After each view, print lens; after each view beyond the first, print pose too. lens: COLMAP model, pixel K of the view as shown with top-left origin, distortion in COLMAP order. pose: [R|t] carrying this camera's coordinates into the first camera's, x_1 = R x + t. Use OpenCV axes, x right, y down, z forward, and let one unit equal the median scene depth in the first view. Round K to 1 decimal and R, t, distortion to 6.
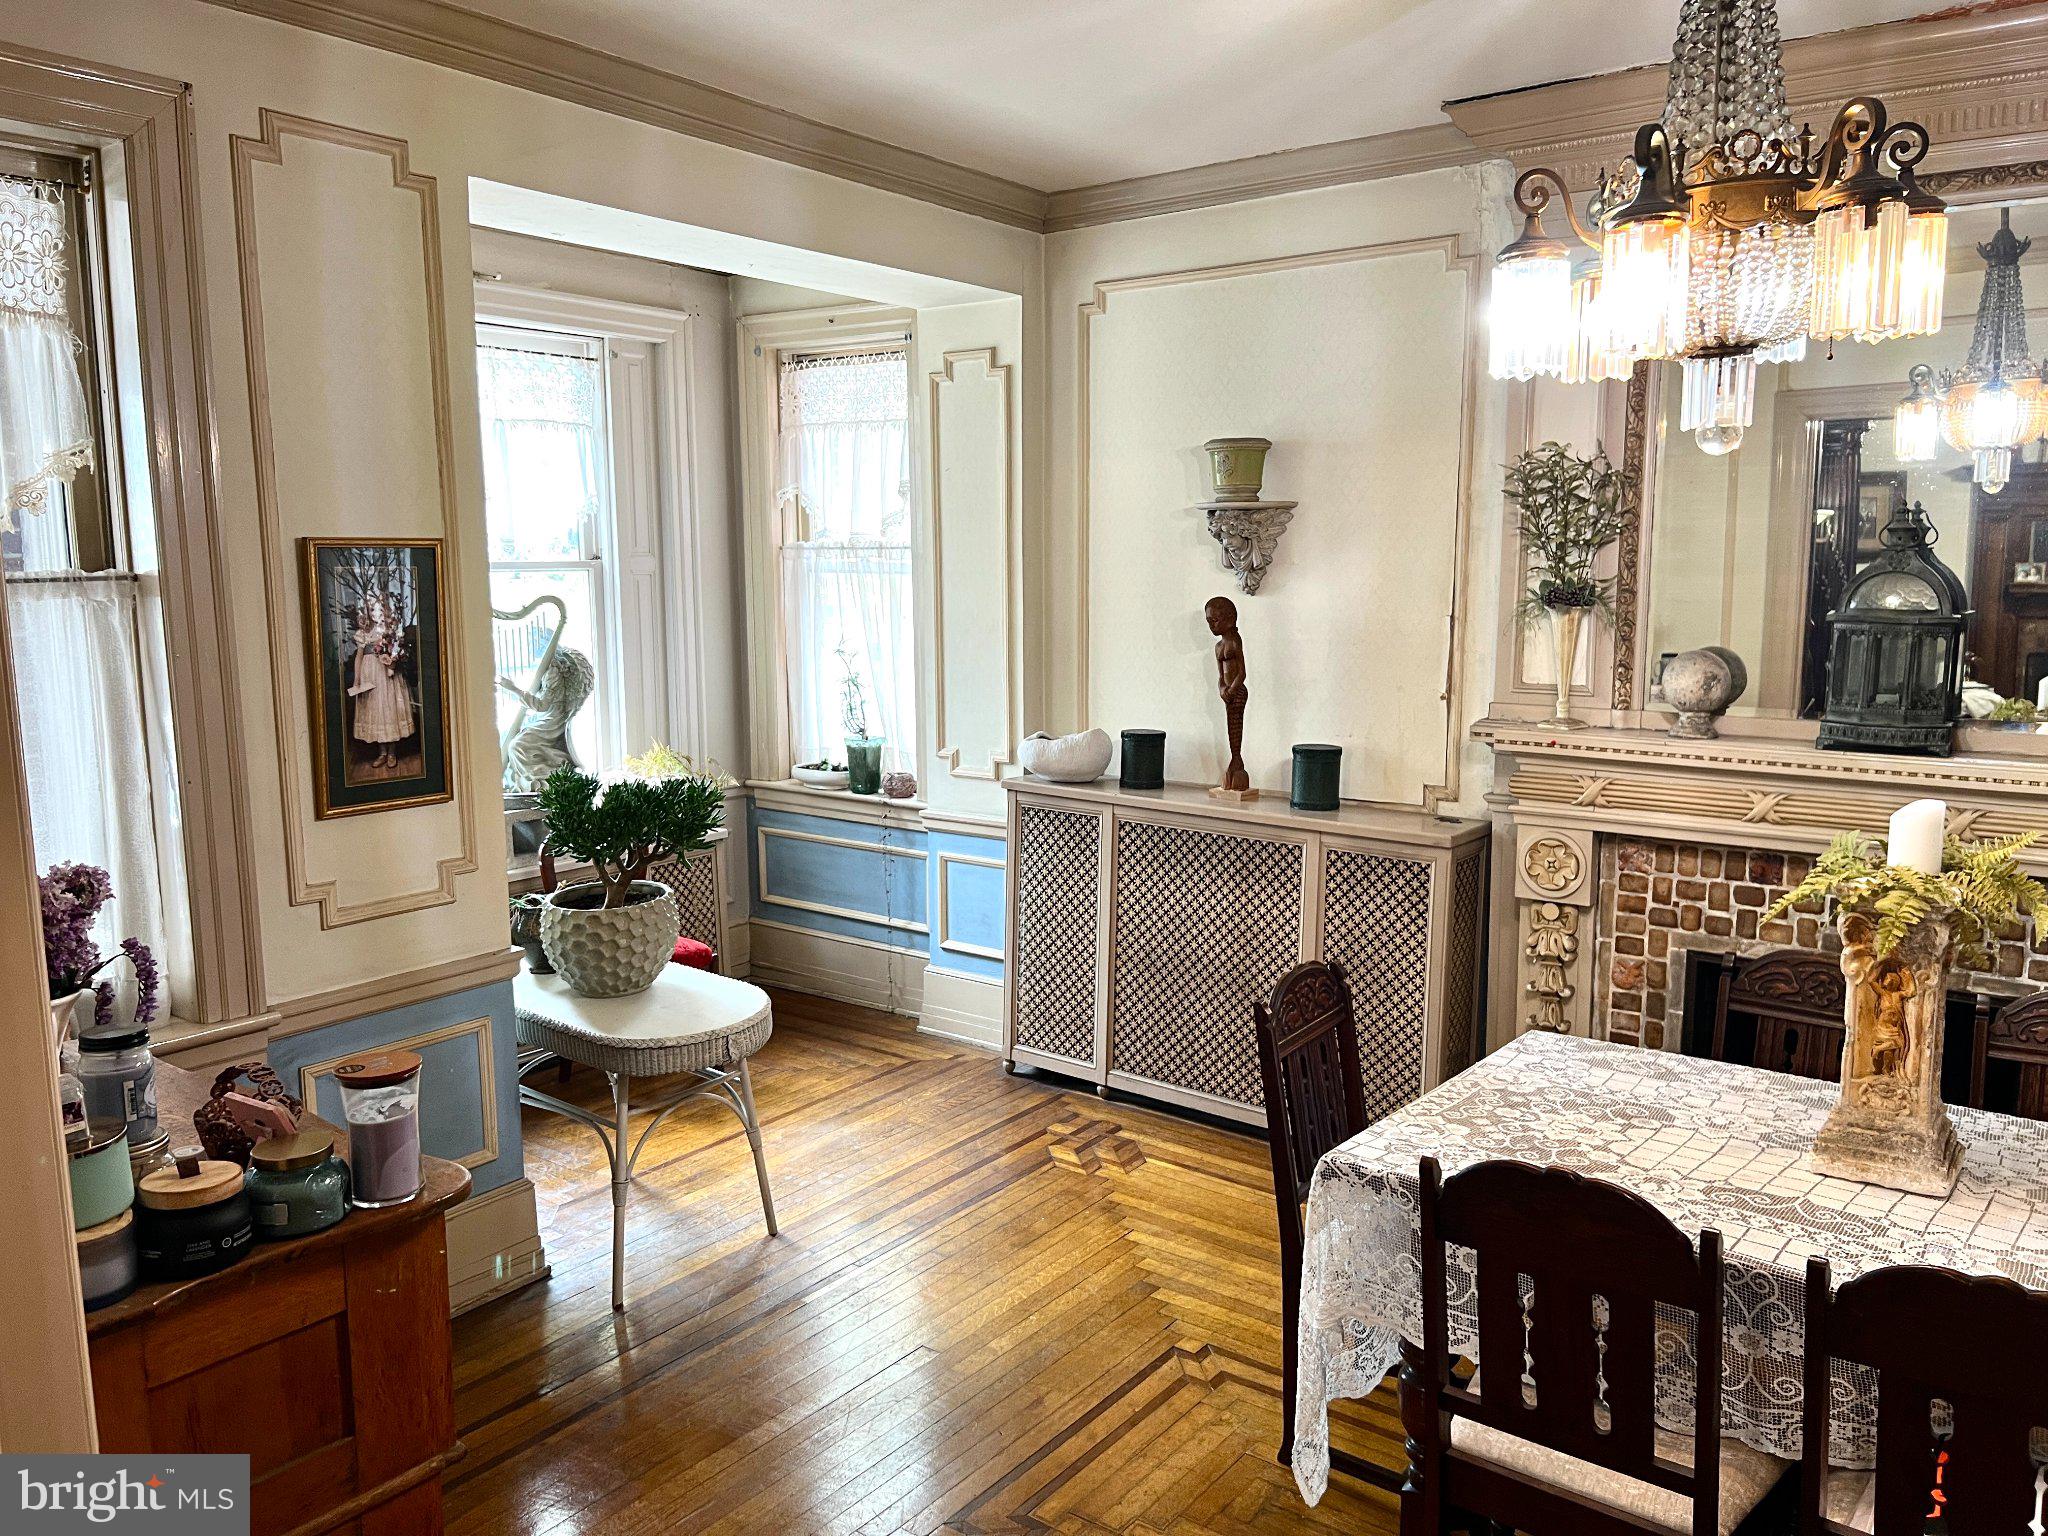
lens RADIAL K [[1531.3, 0, 1025.8], [0, 1531.3, 768.6], [0, 0, 1]] dist [0.008408, -0.025705]
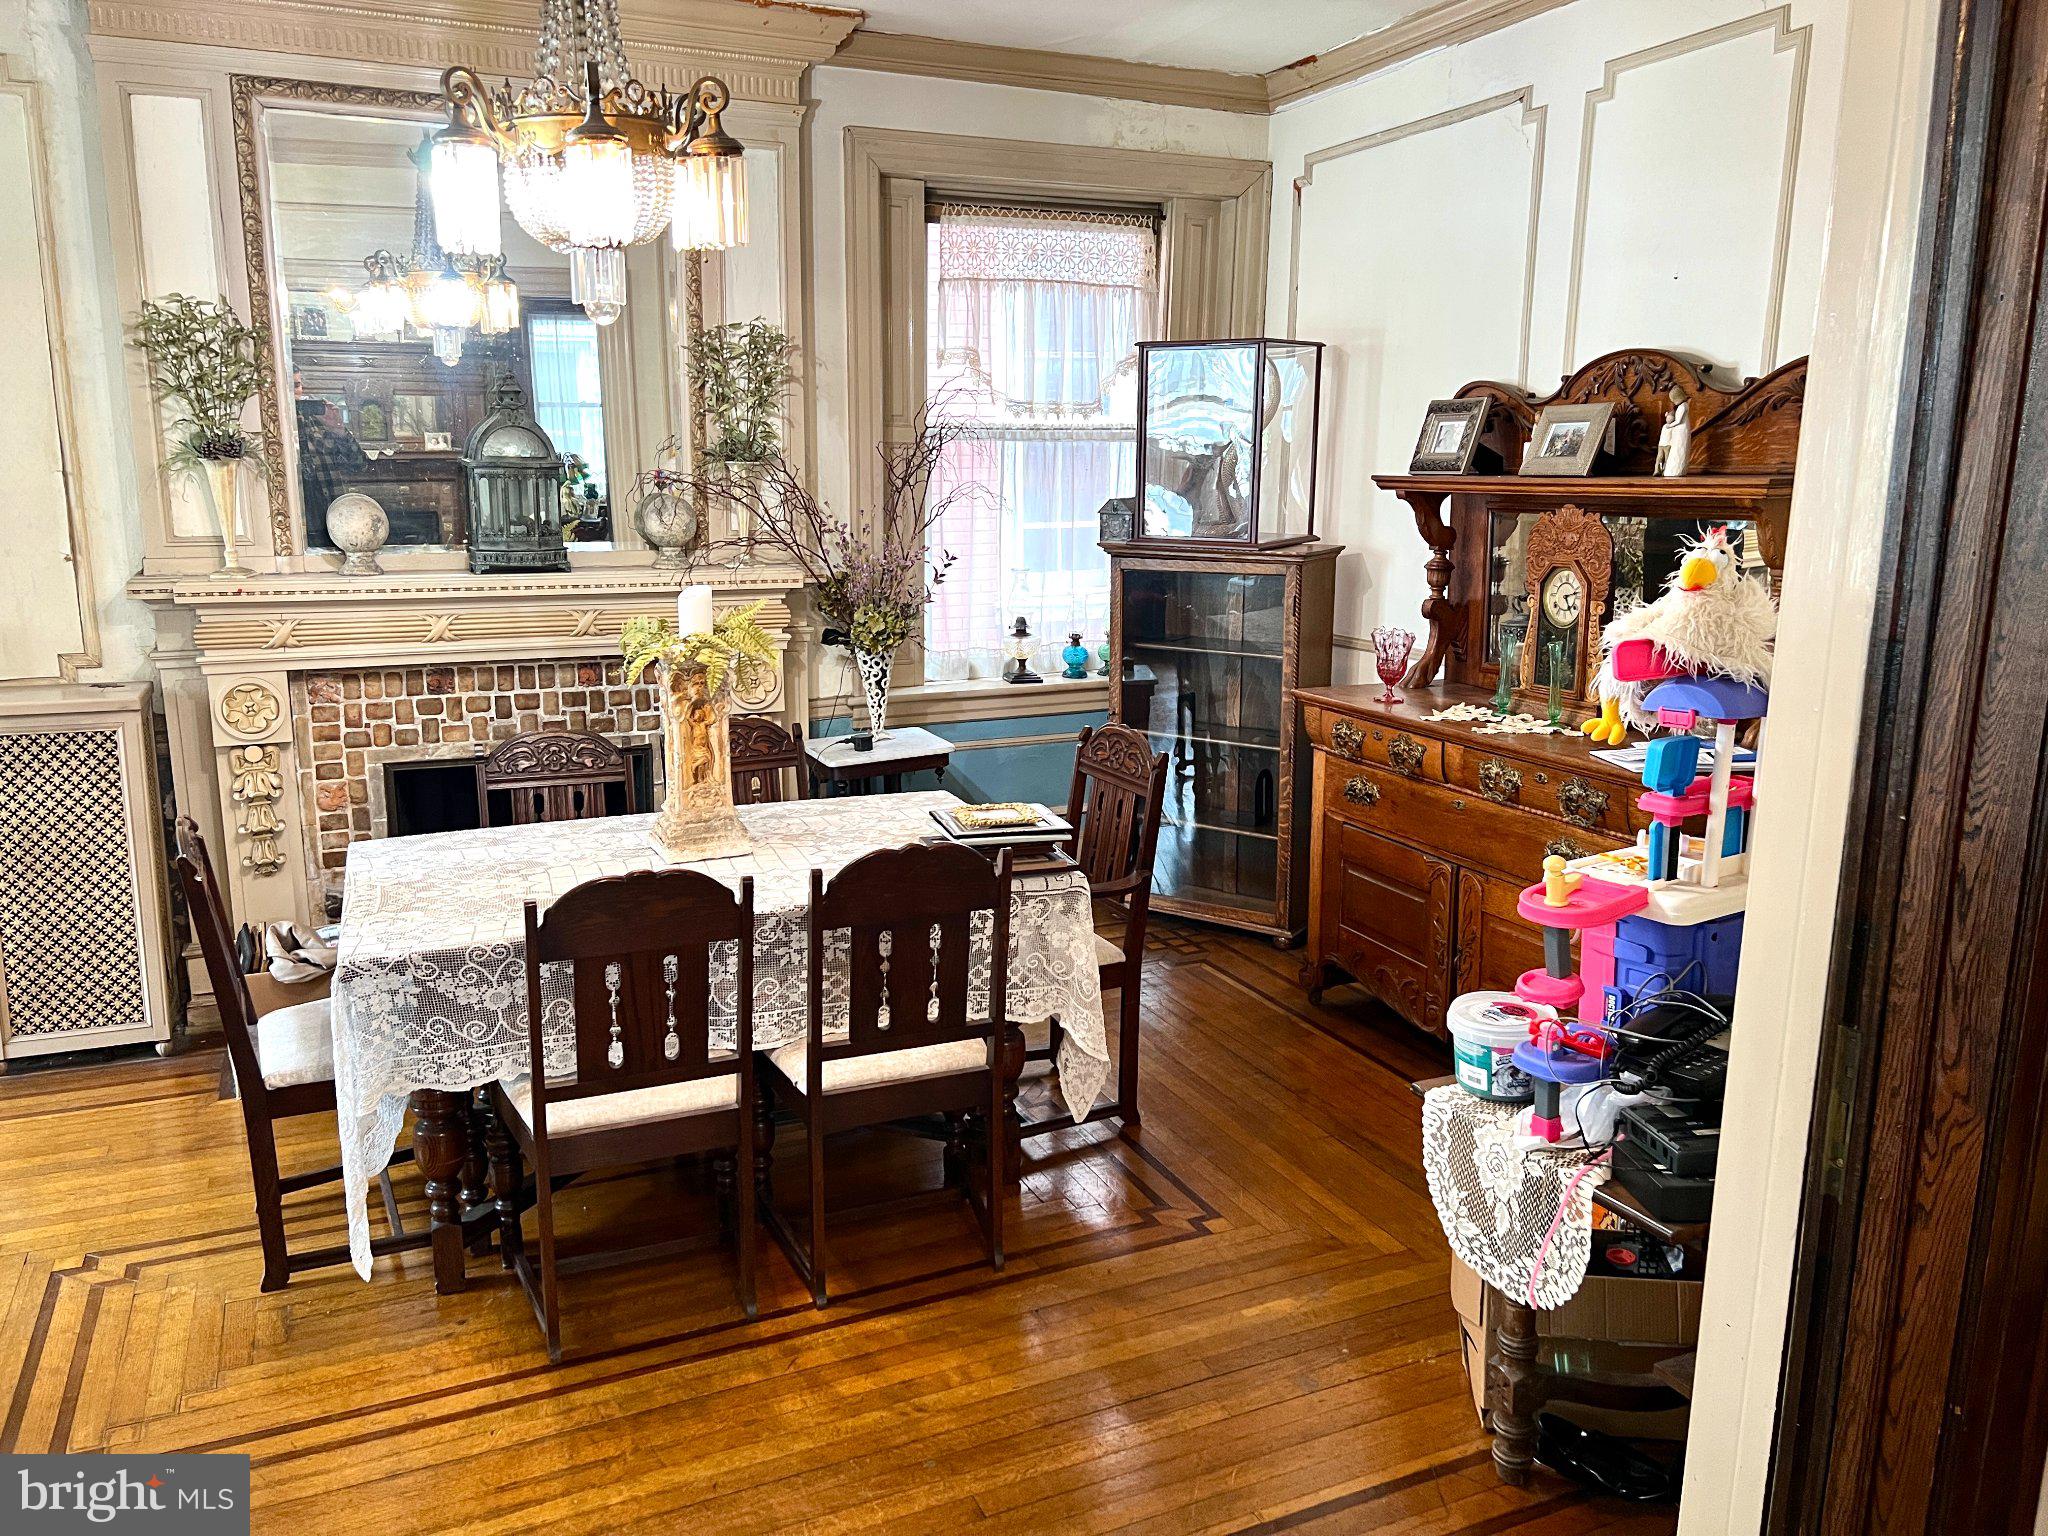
lens RADIAL K [[1531.3, 0, 1024.6], [0, 1531.3, 767.8], [0, 0, 1]] dist [0.008408, -0.025705]
pose [[0.474658, -0.178275, 0.861927, -0.321109], [0.109016, 0.983640, 0.143415, 0.010331], [-0.873393, 0.025890, 0.486328, 0.032415]]
